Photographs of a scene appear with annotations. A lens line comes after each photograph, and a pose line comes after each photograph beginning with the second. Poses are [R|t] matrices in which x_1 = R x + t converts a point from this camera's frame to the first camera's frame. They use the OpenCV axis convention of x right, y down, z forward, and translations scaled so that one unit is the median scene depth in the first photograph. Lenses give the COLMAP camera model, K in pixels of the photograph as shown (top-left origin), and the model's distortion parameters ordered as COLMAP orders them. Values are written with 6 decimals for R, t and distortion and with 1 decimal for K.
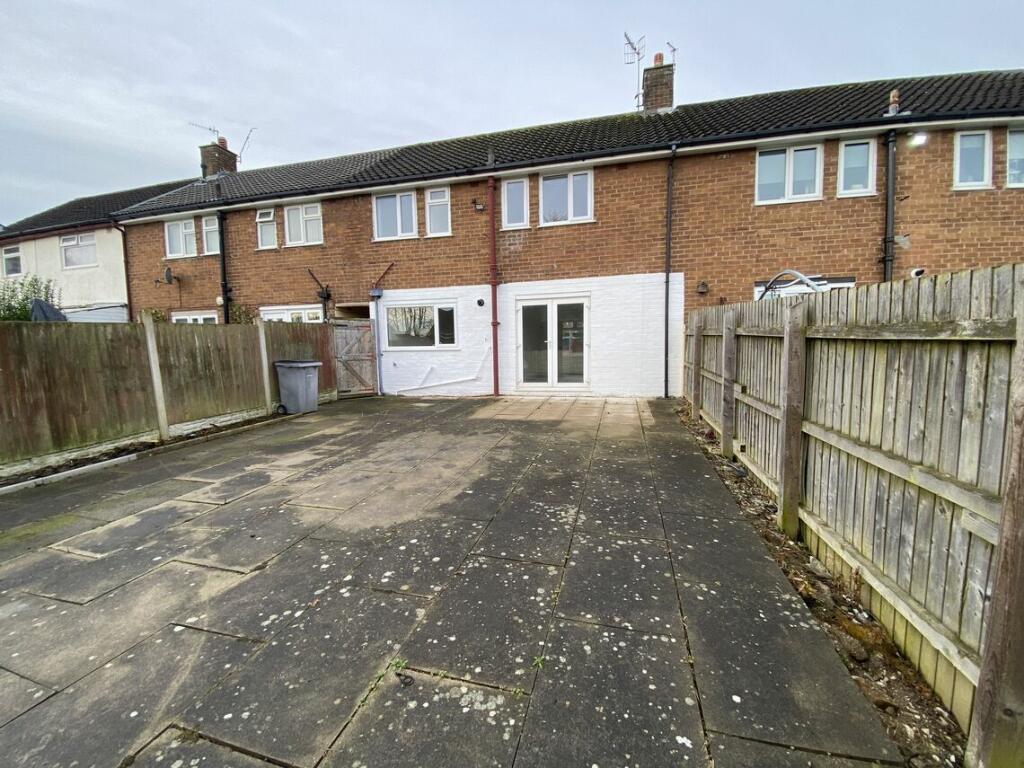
lens RADIAL K [[414.6, 0, 512.0], [0, 414.6, 384.0], [0, 0, 1]] dist [0.050272, -0.037166]
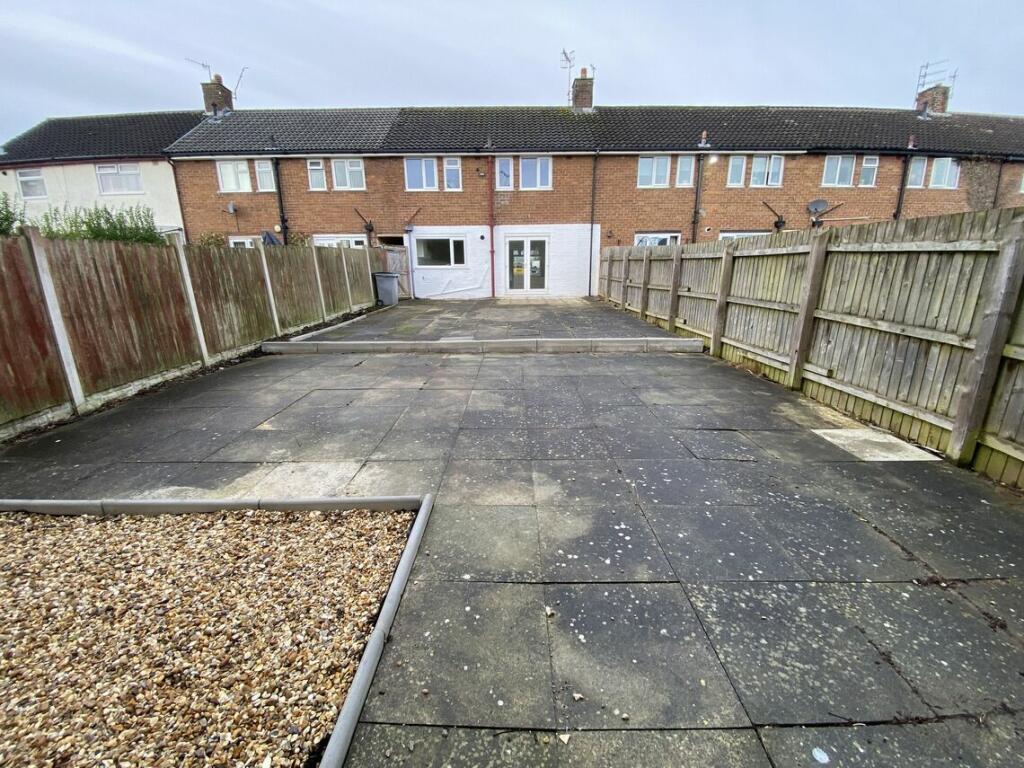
lens RADIAL K [[414.6, 0, 512.0], [0, 414.6, 384.0], [0, 0, 1]] dist [0.050272, -0.037166]
pose [[0.968361, -0.056206, 0.243143, -0.384461], [0.015495, 0.985969, 0.166211, 0.094653], [-0.249074, -0.157184, 0.955644, -0.647056]]
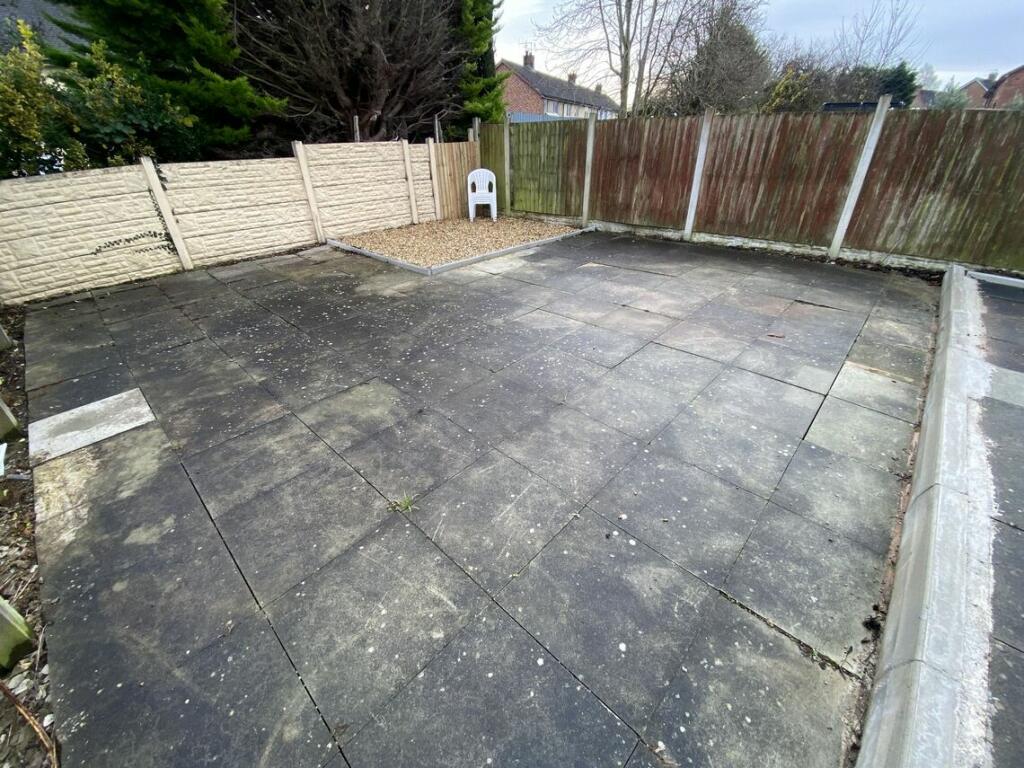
lens RADIAL K [[414.6, 0, 512.0], [0, 414.6, 384.0], [0, 0, 1]] dist [0.050272, -0.037166]
pose [[-0.487166, 0.468243, -0.737169, 1.667304], [-0.060304, 0.824058, 0.563286, -0.300357], [0.871225, 0.318868, -0.373216, 2.182547]]
